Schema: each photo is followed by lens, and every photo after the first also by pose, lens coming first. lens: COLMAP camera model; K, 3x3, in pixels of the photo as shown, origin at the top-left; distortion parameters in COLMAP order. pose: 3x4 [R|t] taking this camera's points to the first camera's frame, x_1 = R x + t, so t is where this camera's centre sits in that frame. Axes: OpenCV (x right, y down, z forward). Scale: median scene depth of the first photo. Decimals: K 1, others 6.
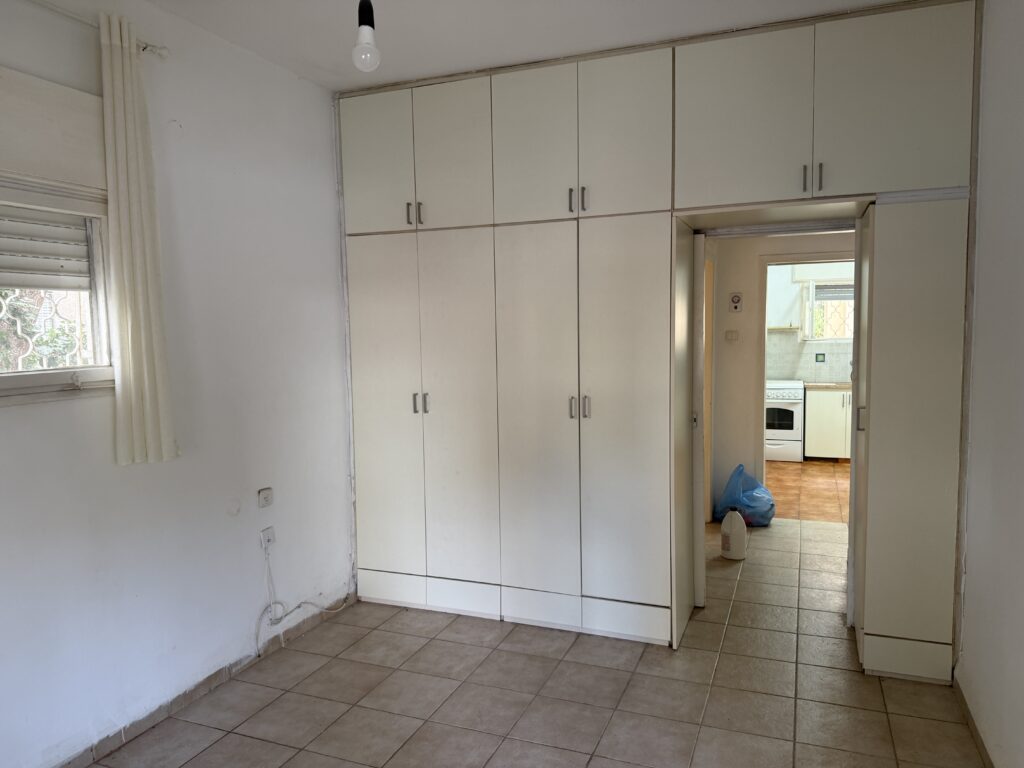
lens RADIAL K [[721.7, 0, 513.3], [0, 721.7, 386.0], [0, 0, 1]] dist [0.005675, 0.000482]
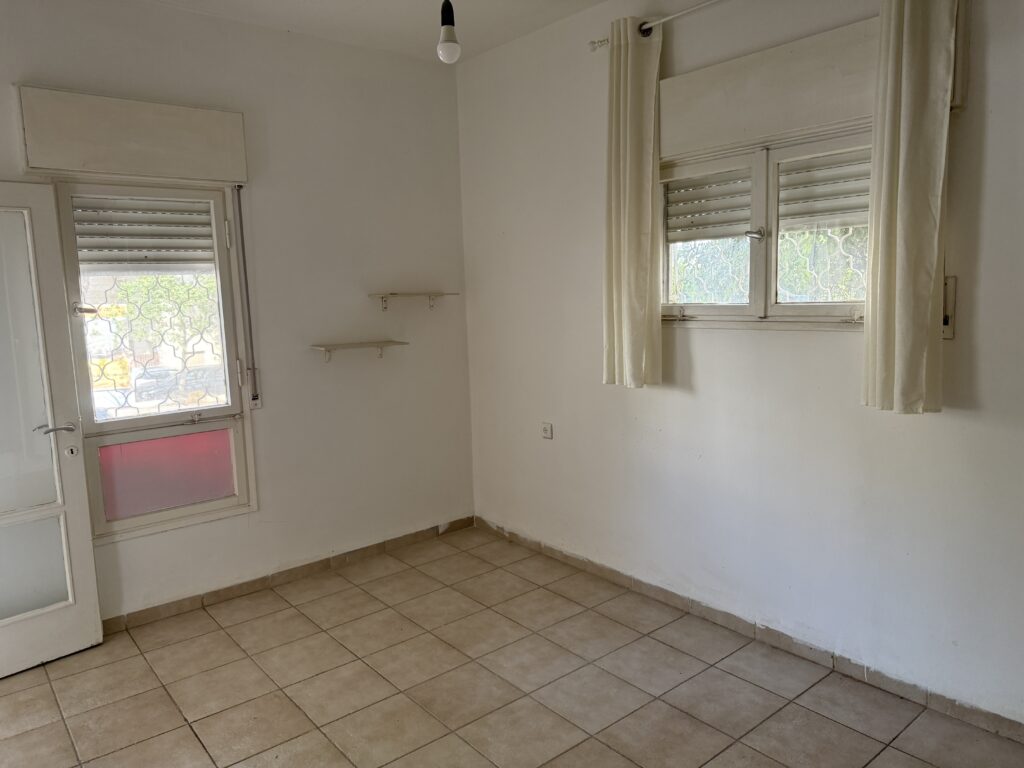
lens RADIAL K [[721.7, 0, 512.6], [0, 721.7, 383.5], [0, 0, 1]] dist [0.005675, 0.000482]
pose [[-0.472488, 0.148066, -0.868810, 0.361736], [-0.028353, 0.982723, 0.182899, -0.057397], [0.880881, 0.111051, -0.460127, 0.714342]]
